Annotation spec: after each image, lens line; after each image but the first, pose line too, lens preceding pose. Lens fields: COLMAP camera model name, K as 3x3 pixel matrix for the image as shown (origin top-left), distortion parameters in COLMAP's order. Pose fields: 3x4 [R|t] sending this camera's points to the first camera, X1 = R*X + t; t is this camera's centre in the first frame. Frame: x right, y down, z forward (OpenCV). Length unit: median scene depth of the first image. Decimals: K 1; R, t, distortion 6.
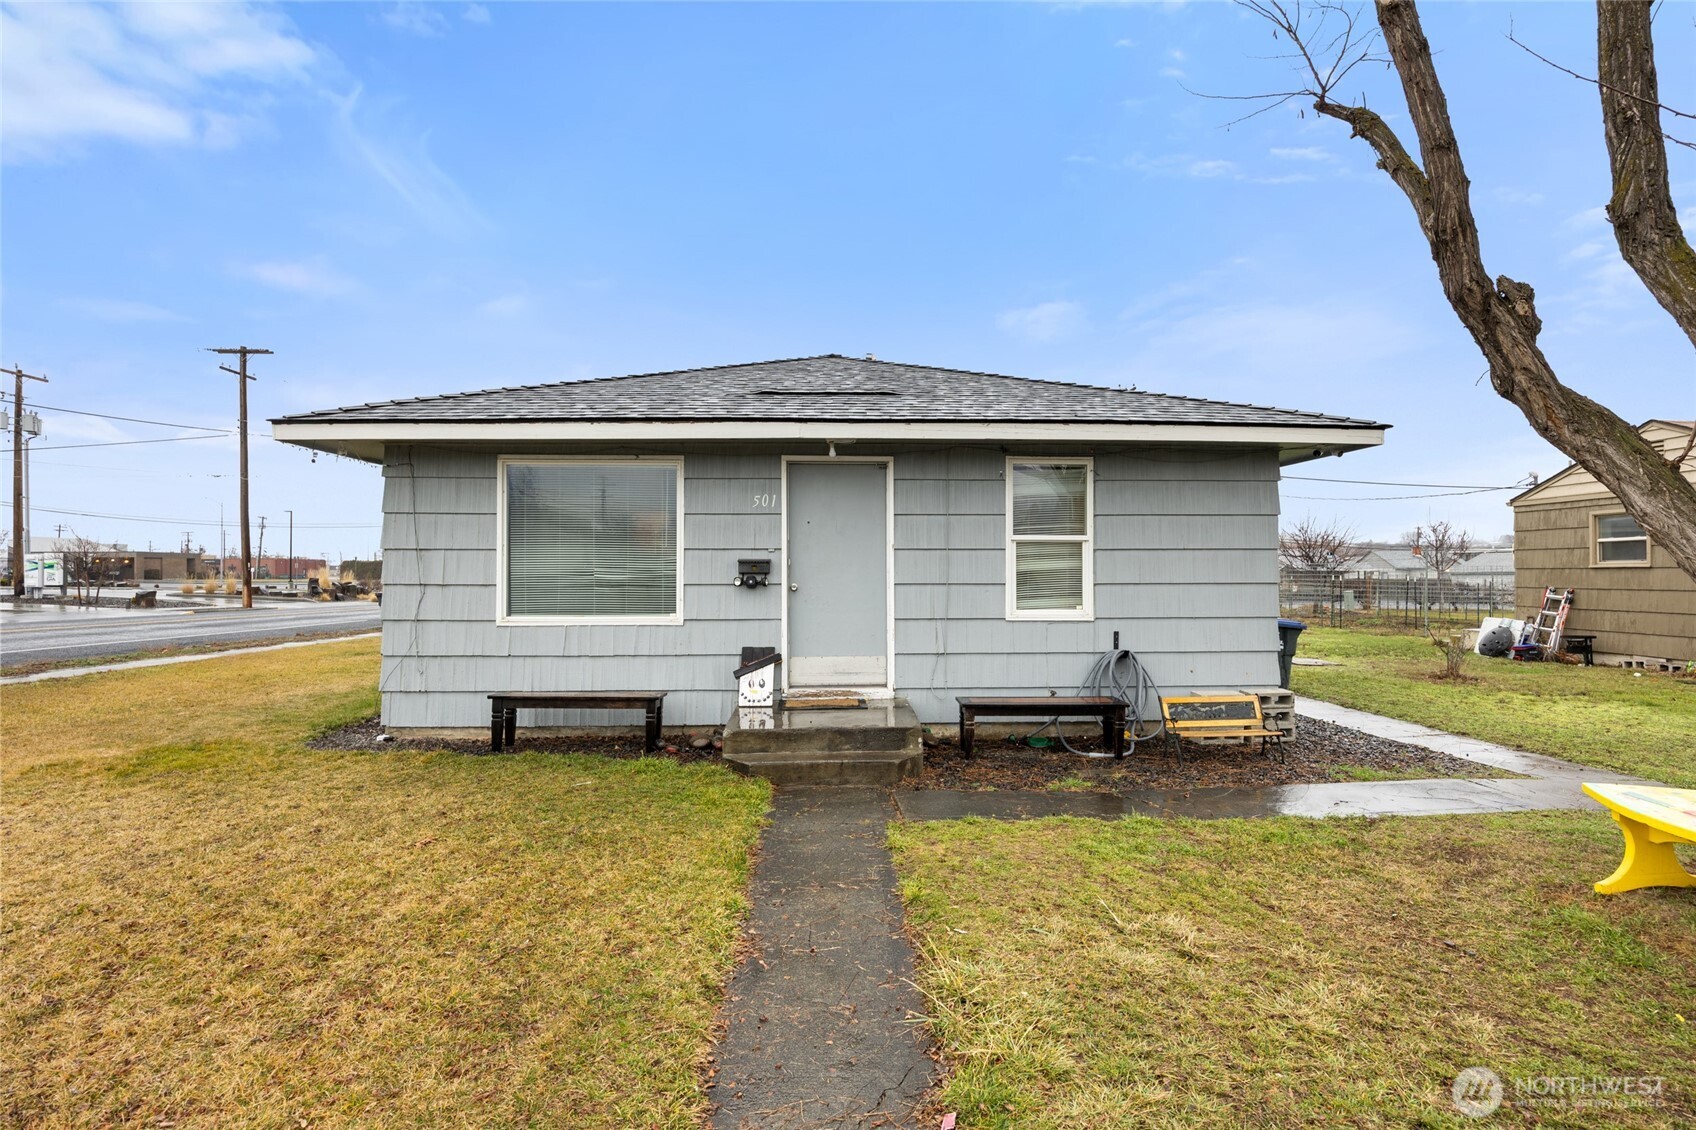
lens RADIAL K [[858.4, 0, 846.2], [0, 858.4, 574.4], [0, 0, 1]] dist [0.002603, 0.000084]
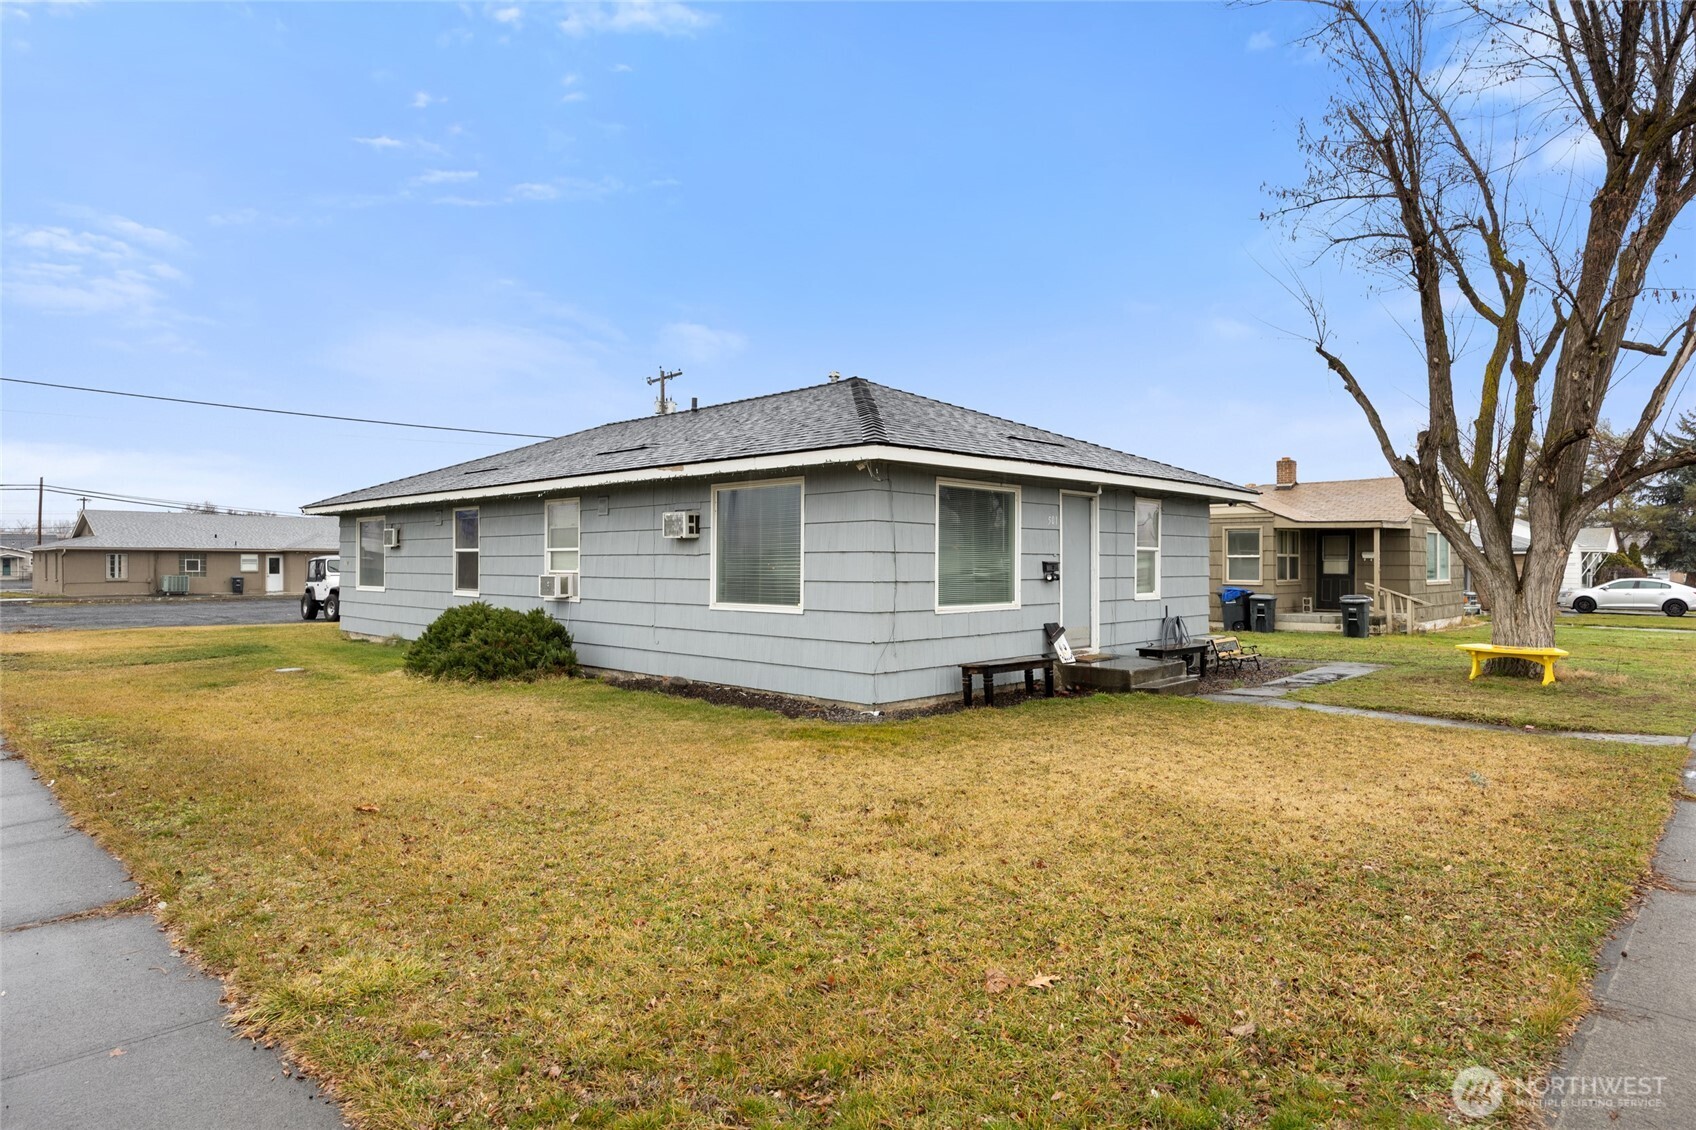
lens RADIAL K [[1005.3, 0, 850.0], [0, 1005.3, 566.6], [0, 0, 1]] dist [-0.006230, -0.000383]
pose [[0.701603, 0.000060, 0.712568, -1.519938], [-0.004382, 0.999981, 0.004231, -0.014219], [-0.712554, -0.006091, 0.701591, 0.068898]]
